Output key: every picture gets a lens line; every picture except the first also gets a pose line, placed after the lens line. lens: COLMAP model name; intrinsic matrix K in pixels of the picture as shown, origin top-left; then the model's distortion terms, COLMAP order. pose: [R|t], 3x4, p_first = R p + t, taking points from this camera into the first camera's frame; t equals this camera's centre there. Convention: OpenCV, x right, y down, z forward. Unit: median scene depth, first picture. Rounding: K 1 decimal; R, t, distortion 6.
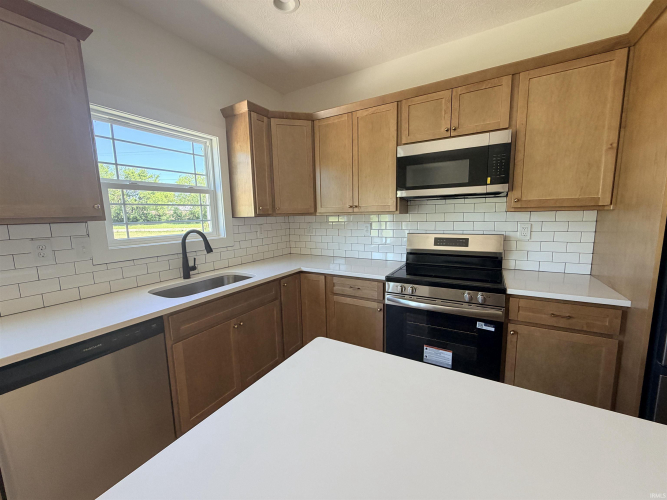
lens RADIAL K [[265.1, 0, 331.4], [0, 265.1, 249.4], [0, 0, 1]] dist [-0.001563, 0.000001]
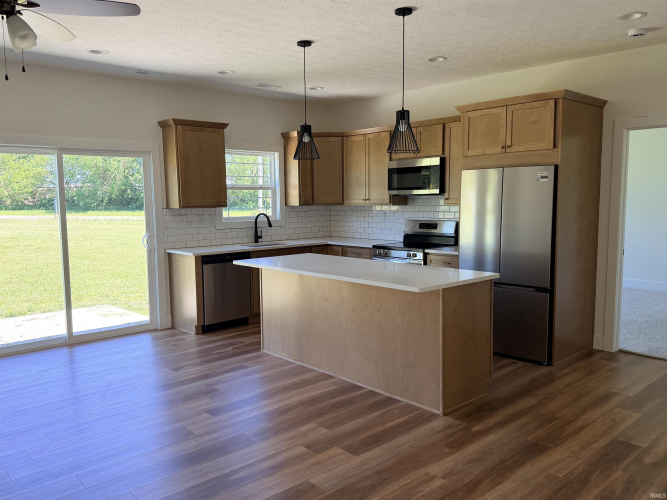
lens RADIAL K [[545.2, 0, 333.5], [0, 545.2, 250.0], [0, 0, 1]] dist [0.193570, -0.355901]
pose [[0.957075, 0.040841, -0.286947, 0.875177], [-0.049902, 0.998458, -0.024333, 0.210270], [0.285511, 0.037608, 0.957637, -2.082671]]
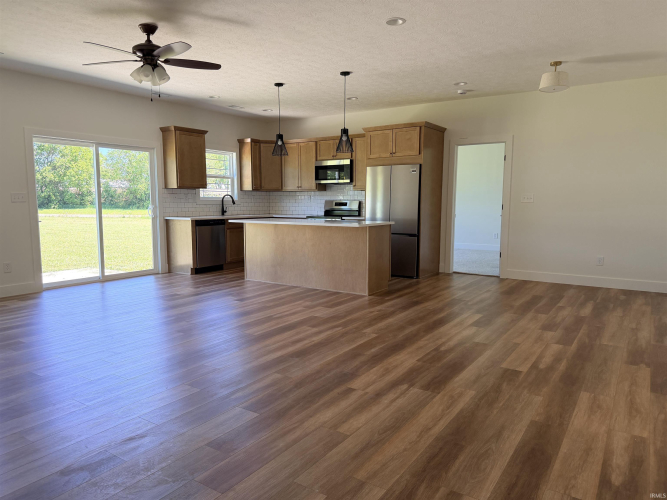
lens RADIAL K [[465.5, 0, 330.1], [0, 465.5, 250.0], [0, 0, 1]] dist [0.108005, -0.000415]
pose [[0.997754, 0.030912, -0.059431, 0.650143], [-0.032570, 0.999101, -0.027134, 0.492013], [0.058539, 0.029009, 0.997864, -3.044330]]
